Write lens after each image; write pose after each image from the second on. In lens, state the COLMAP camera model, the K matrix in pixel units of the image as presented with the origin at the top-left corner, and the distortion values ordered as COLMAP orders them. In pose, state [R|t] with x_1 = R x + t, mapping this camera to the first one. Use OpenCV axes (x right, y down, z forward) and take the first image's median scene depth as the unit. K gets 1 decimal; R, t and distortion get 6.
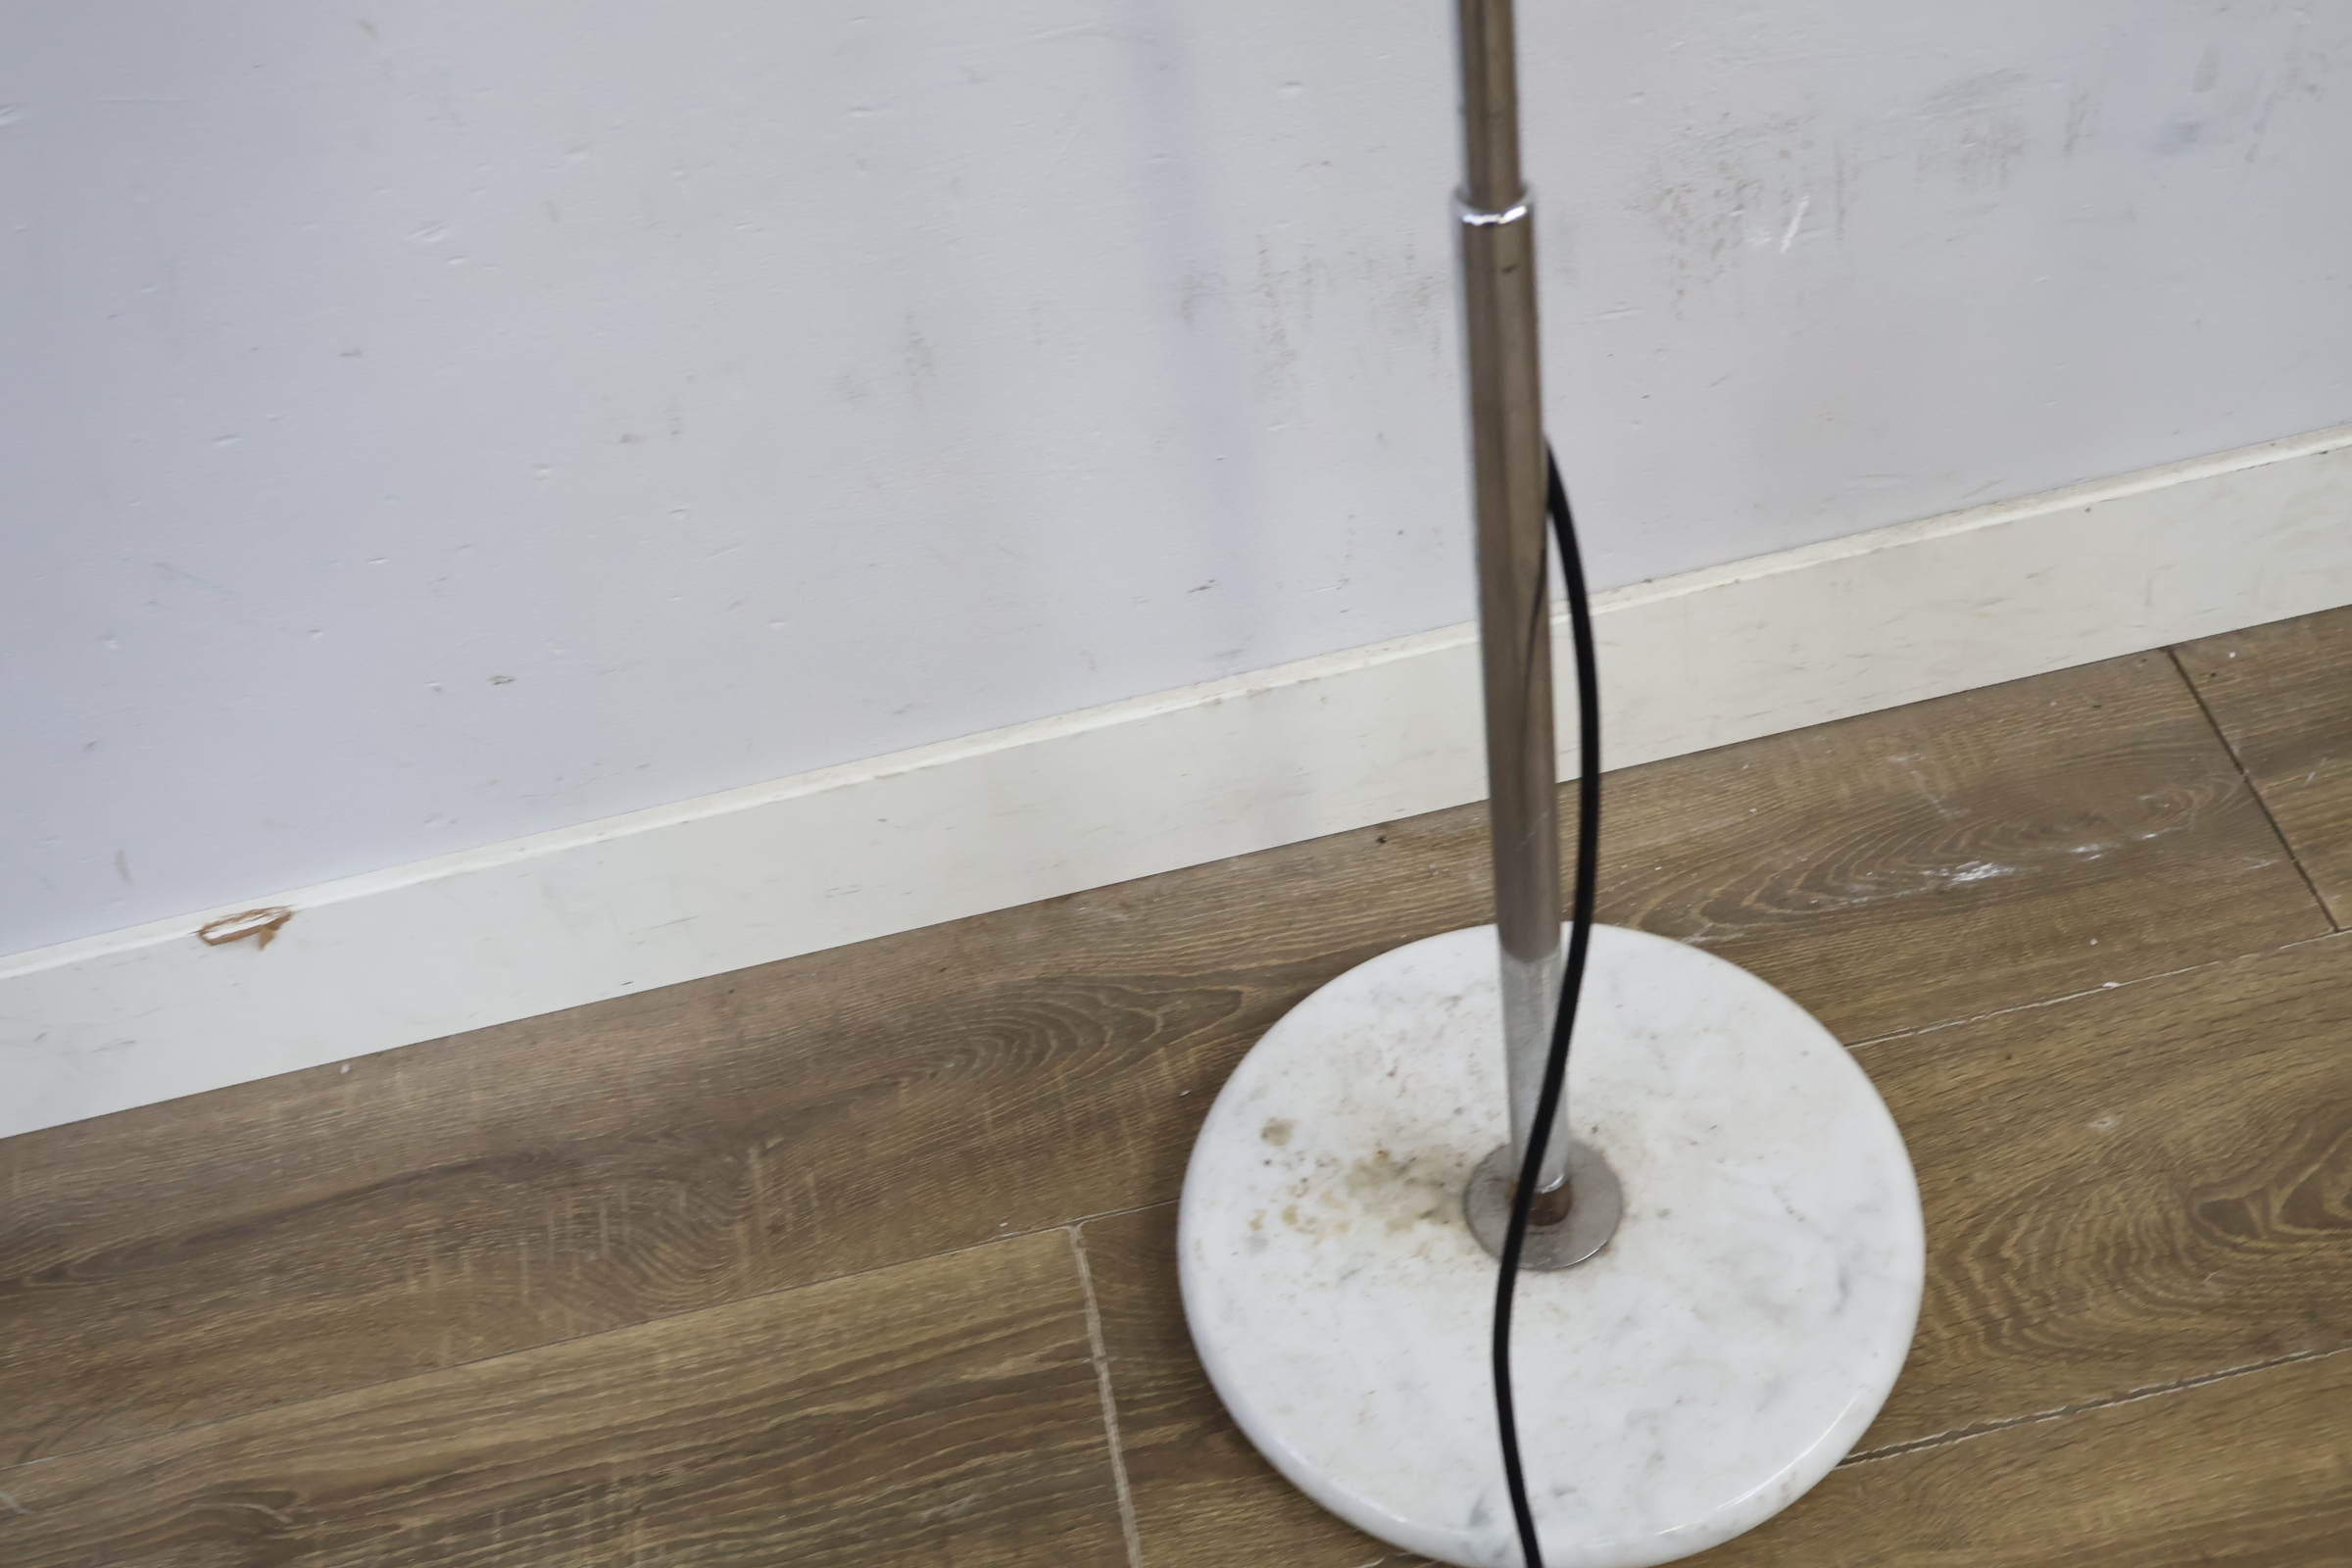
lens RADIAL K [[2710.5, 0, 1178.8], [0, 2710.5, 782.5], [0, 0, 1]] dist [0.013450, 0.000000]
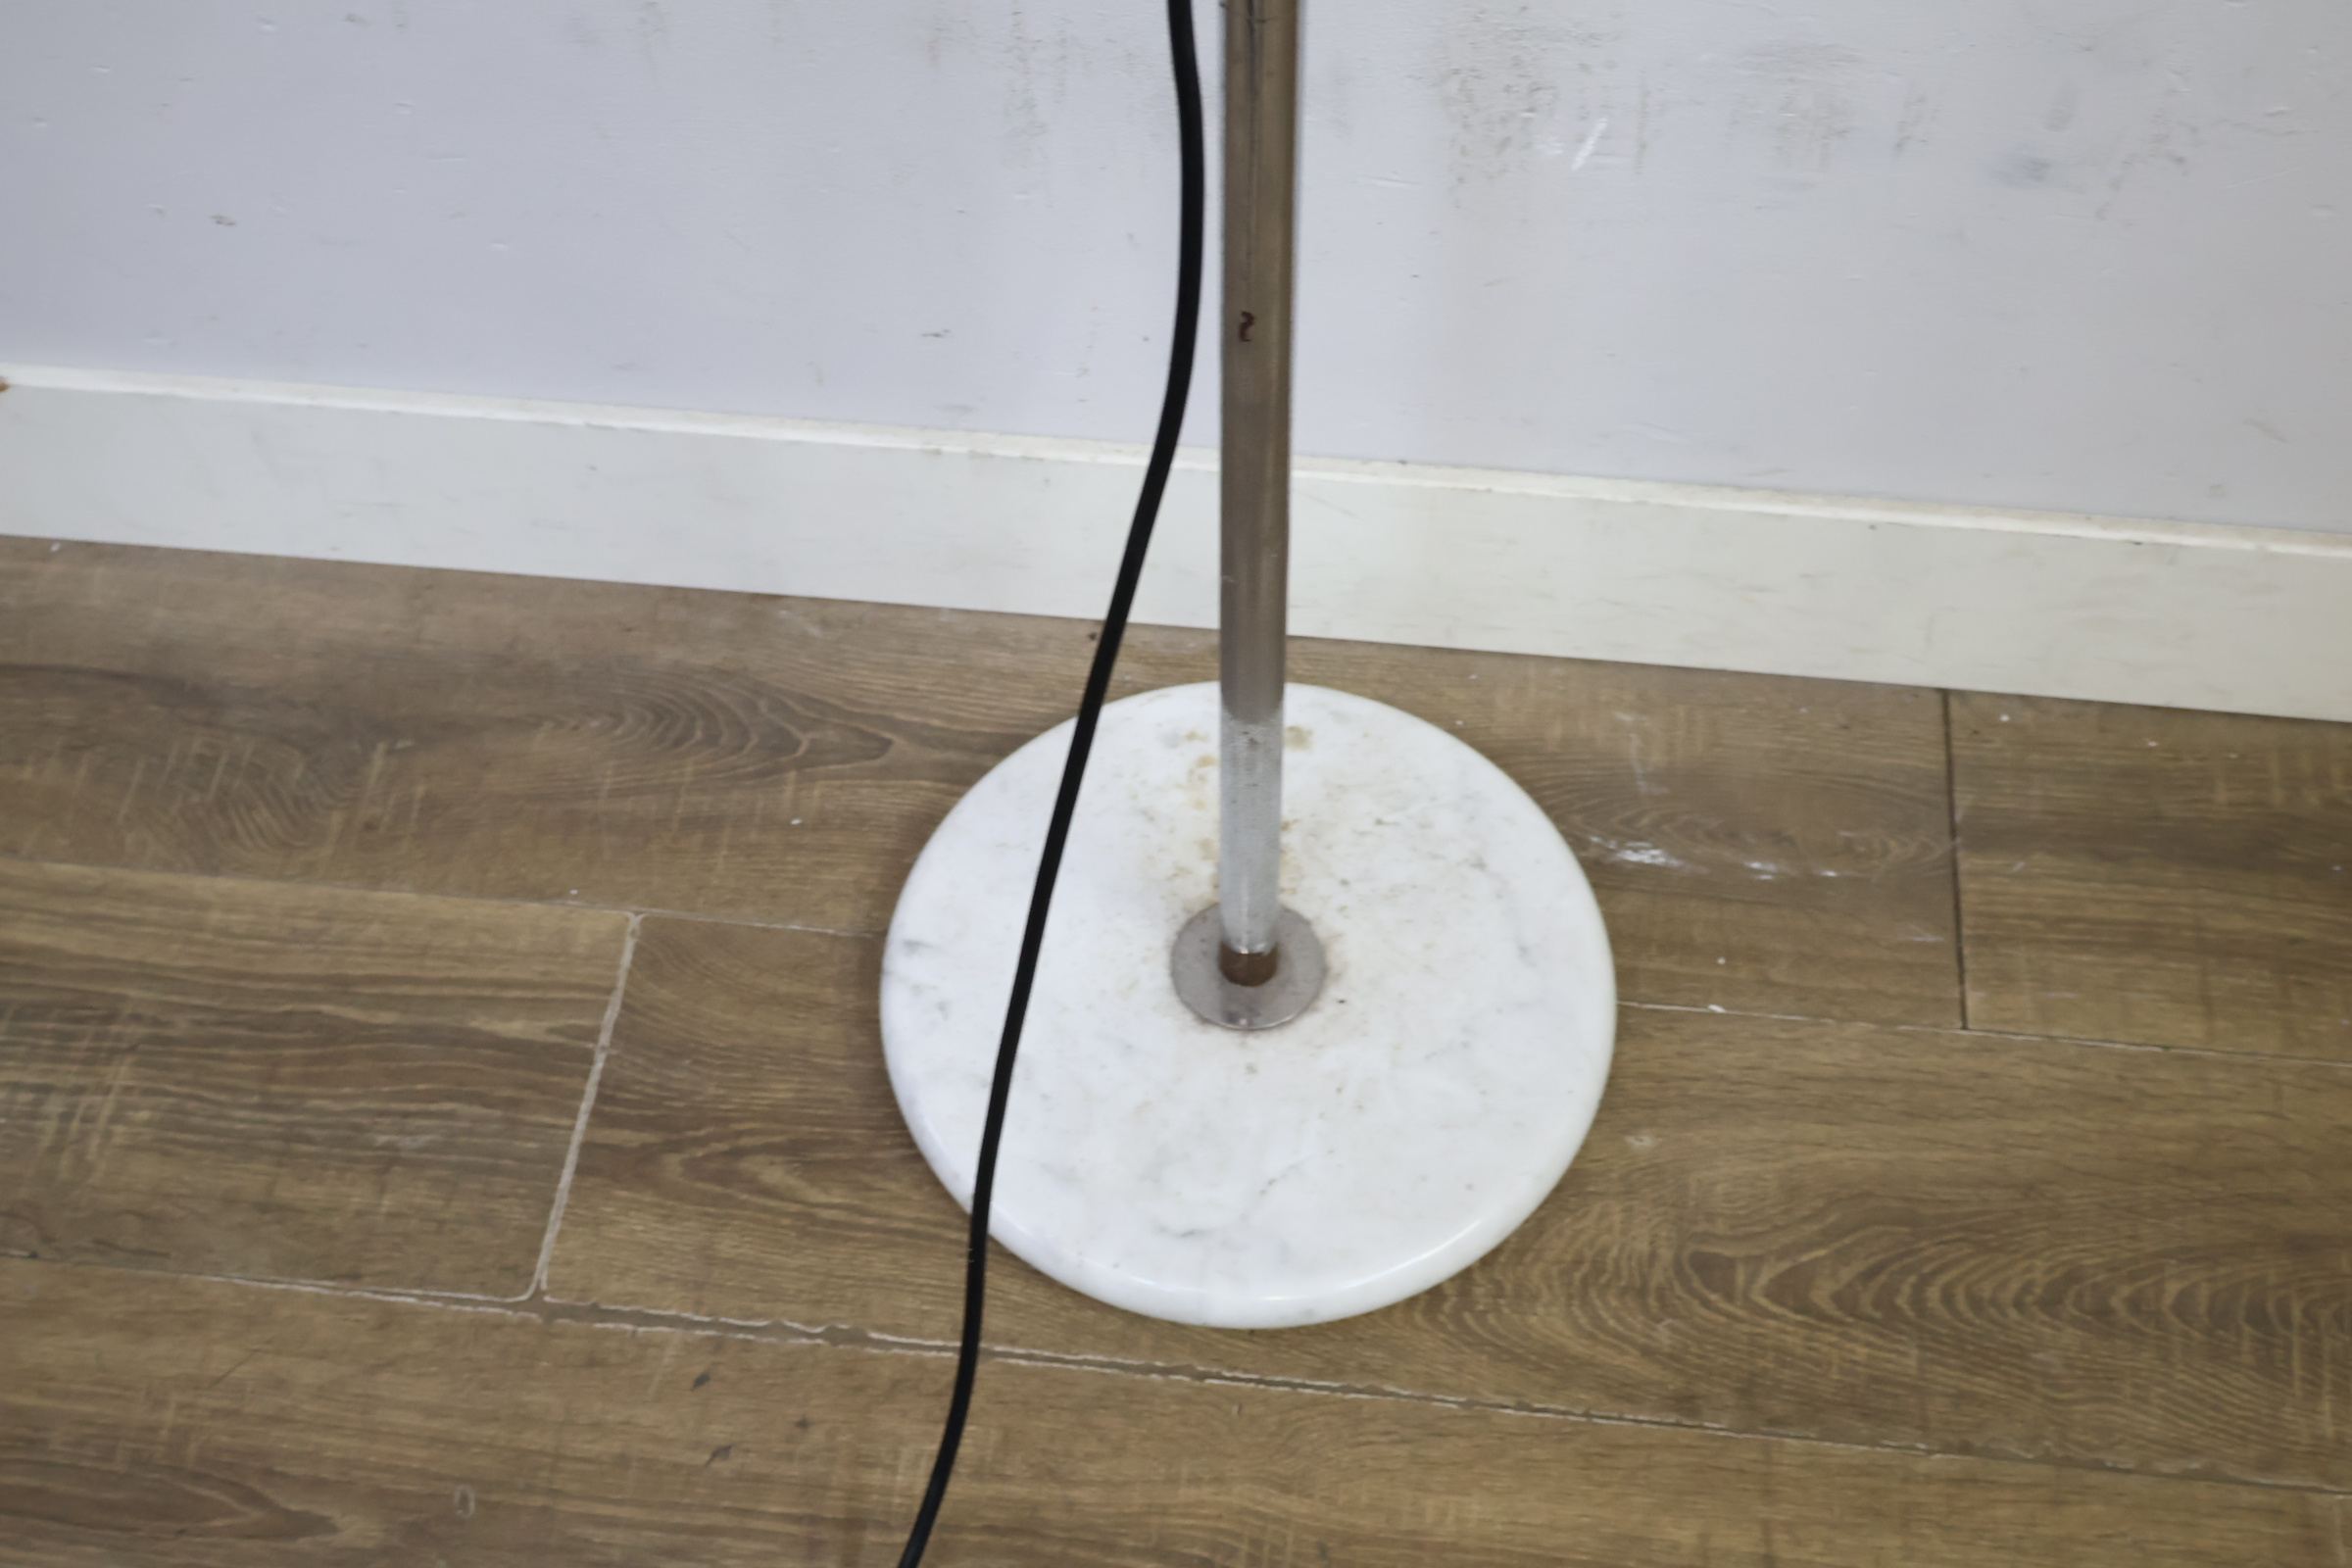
lens RADIAL K [[2710.5, 0, 1165.5], [0, 2710.5, 786.4], [0, 0, 1]] dist [0.013450, 0.000000]
pose [[0.950298, 0.302424, -0.073986, 0.210708], [-0.290759, 0.947020, 0.136429, -0.076644], [0.111326, -0.108136, 0.987883, 0.036889]]
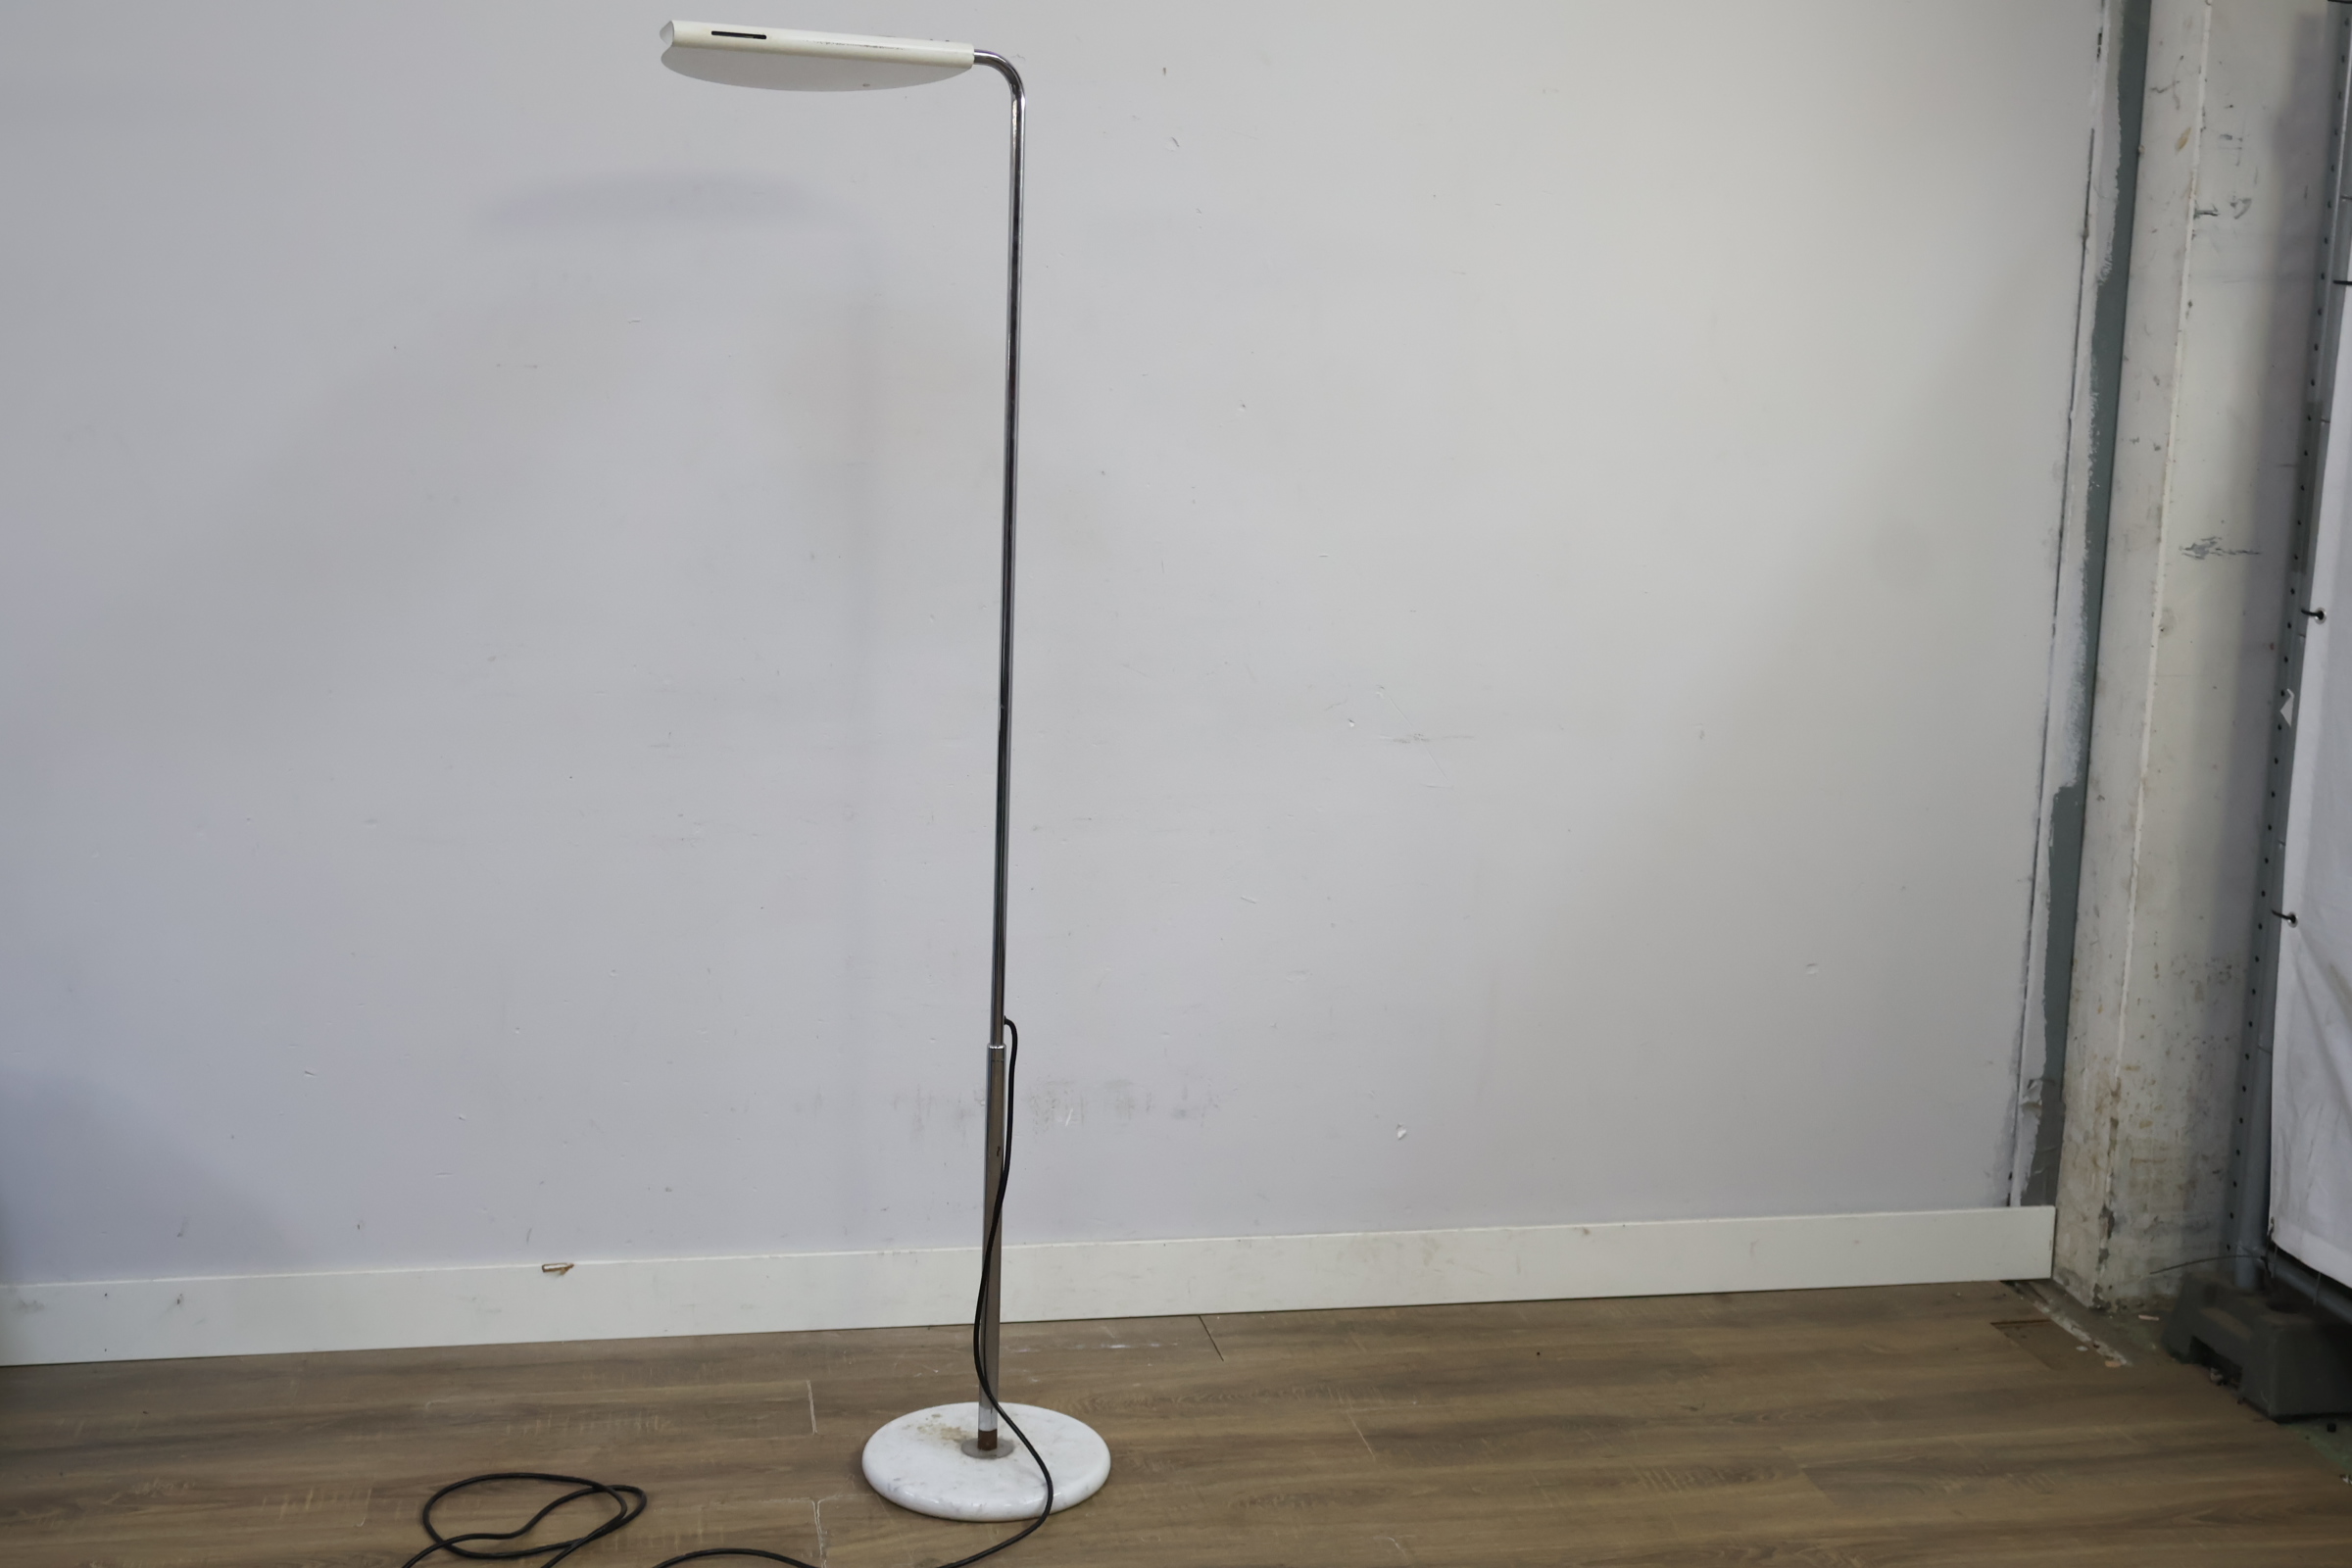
lens RADIAL K [[2710.5, 0, 1170.8], [0, 2710.5, 777.2], [0, 0, 1]] dist [0.013450, 0.000000]
pose [[0.987644, 0.154714, 0.024972, 0.188894], [-0.102052, 0.755858, -0.646734, 1.626568], [-0.118934, 0.636194, 0.762307, -1.868838]]
